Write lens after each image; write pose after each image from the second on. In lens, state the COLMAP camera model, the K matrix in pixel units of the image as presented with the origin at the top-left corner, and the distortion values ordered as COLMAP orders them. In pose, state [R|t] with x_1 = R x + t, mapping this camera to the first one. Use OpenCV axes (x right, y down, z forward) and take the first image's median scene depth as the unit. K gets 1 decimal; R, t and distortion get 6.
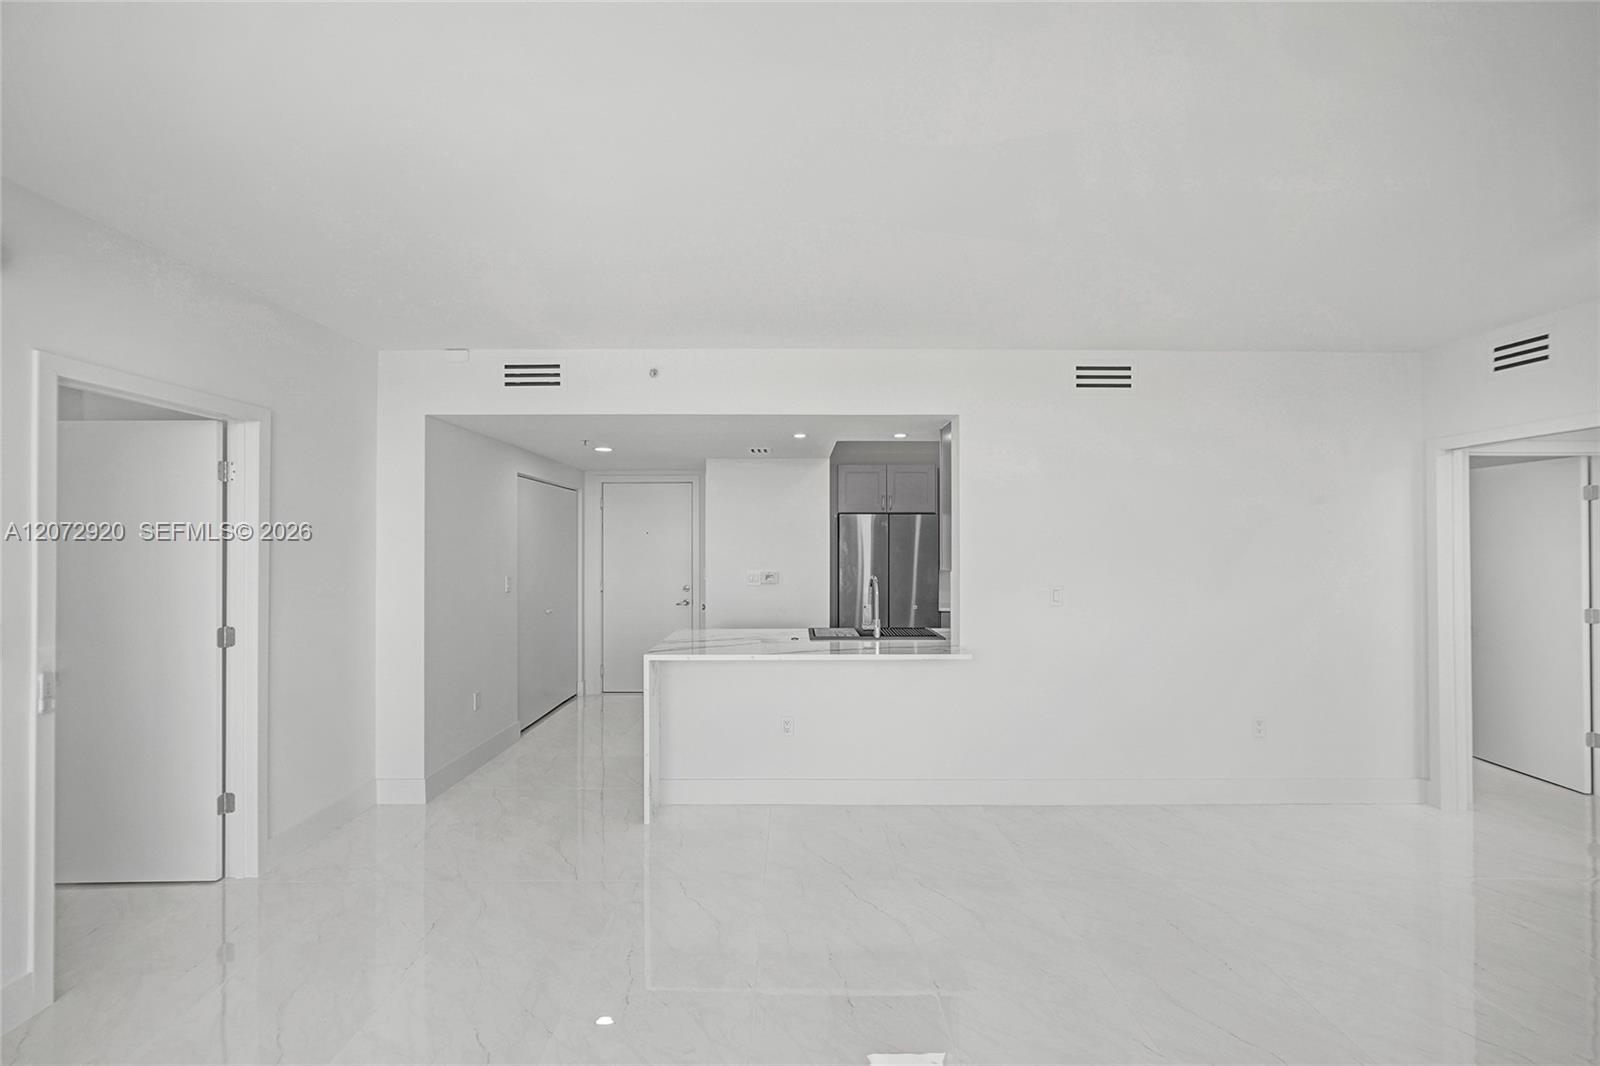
lens RADIAL K [[703.5, 0, 814.0], [0, 703.5, 544.4], [0, 0, 1]] dist [-0.001803, 0.002423]
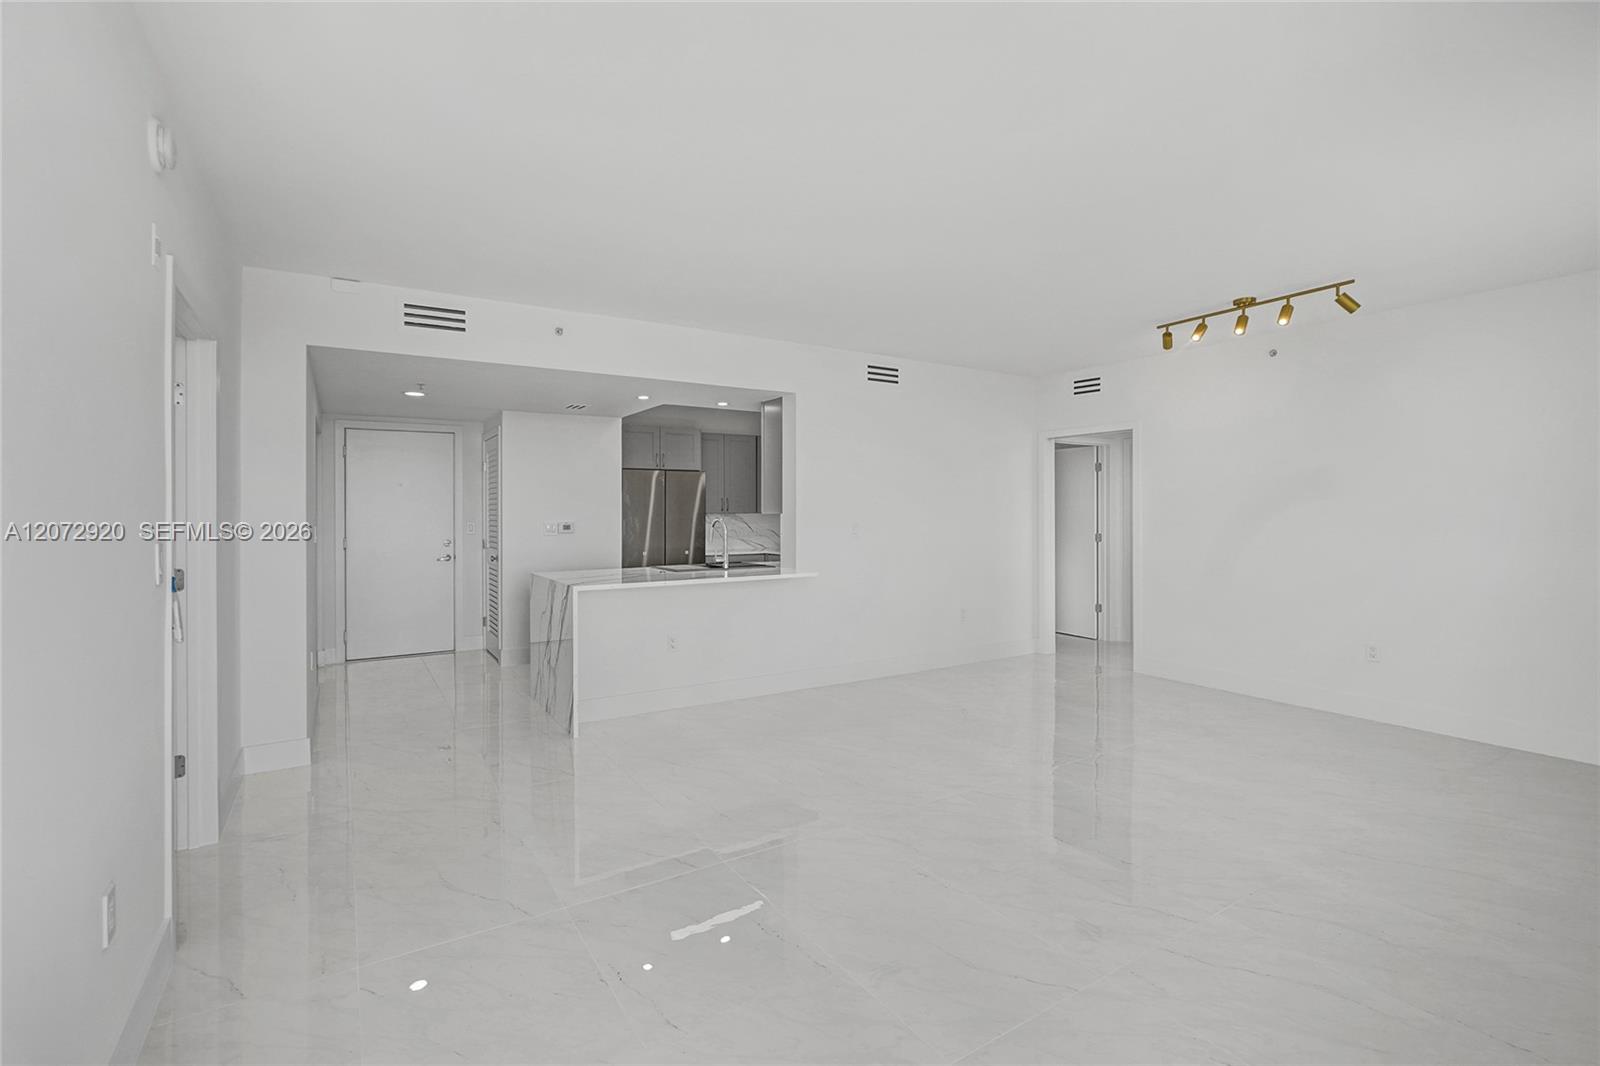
lens RADIAL K [[703.5, 0, 773.4], [0, 703.5, 513.3], [0, 0, 1]] dist [-0.001803, 0.002423]
pose [[0.861095, -0.003802, 0.508430, -0.496208], [0.002740, 0.999992, 0.002838, 0.036576], [-0.508437, -0.001051, 0.861099, -0.109297]]
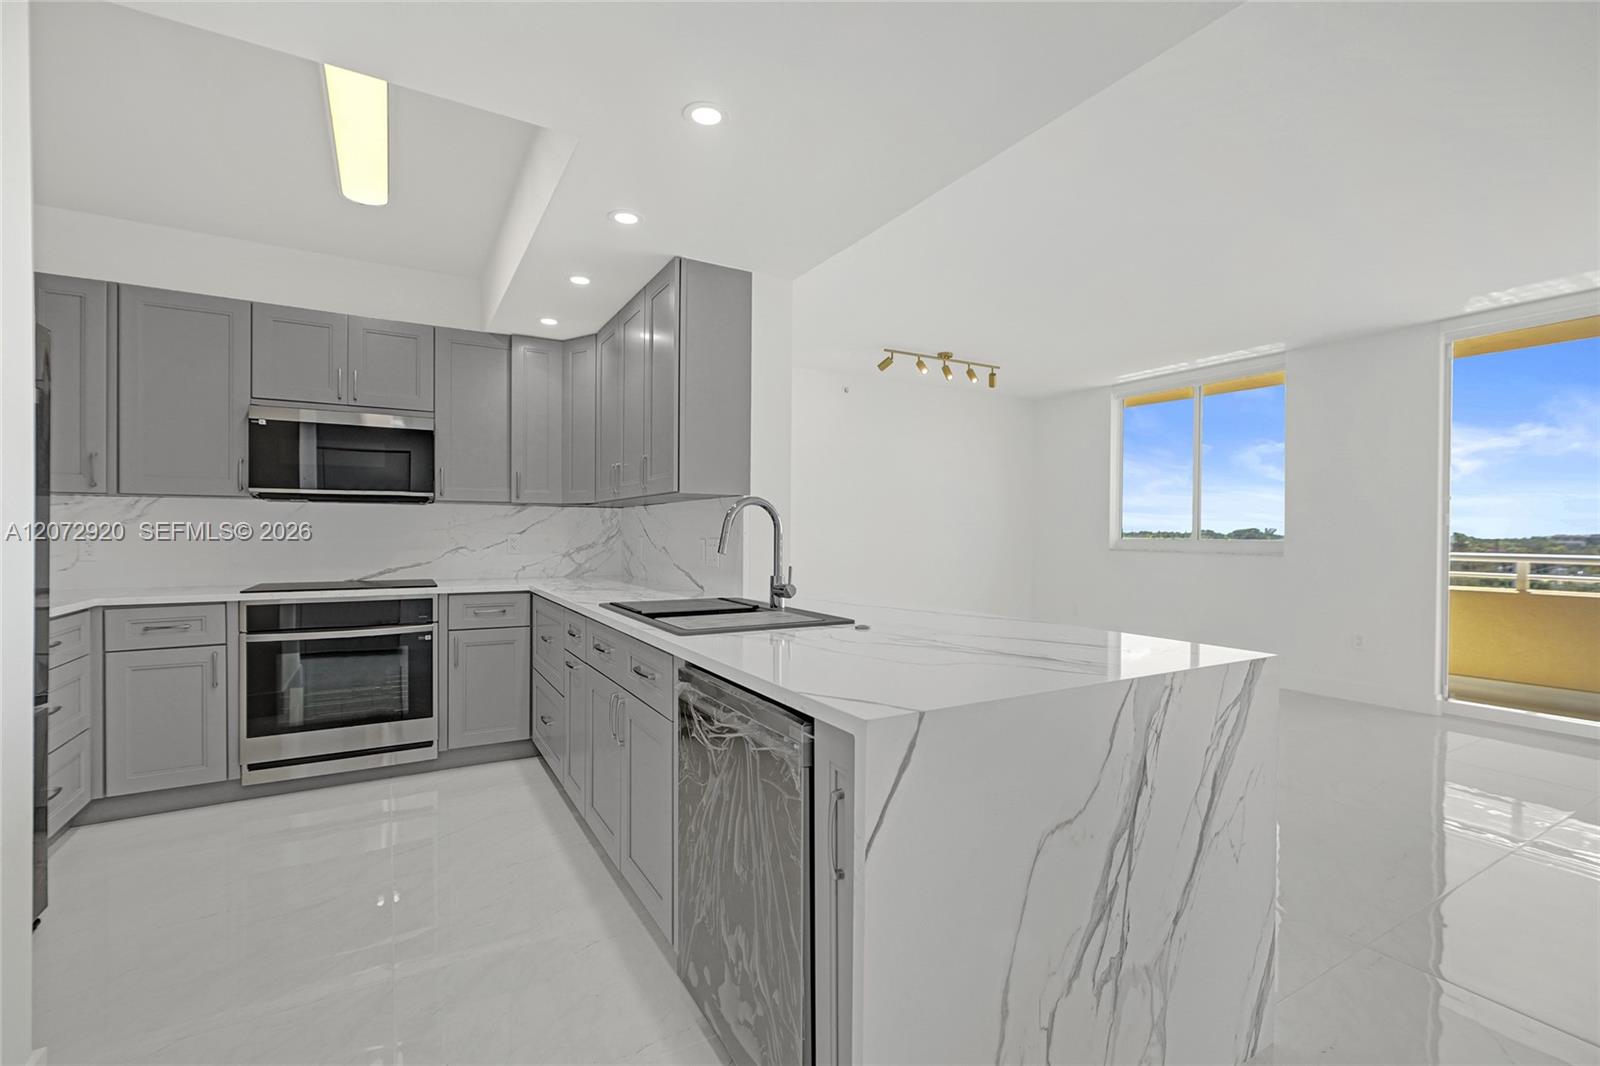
lens RADIAL K [[703.5, 0, 791.6], [0, 703.5, 543.2], [0, 0, 1]] dist [-0.001803, 0.002423]
pose [[-0.481493, -0.017090, 0.876284, -0.442419], [-0.006913, 0.999853, 0.015701, 0.077175], [-0.876423, 0.001502, -0.481540, 1.318811]]
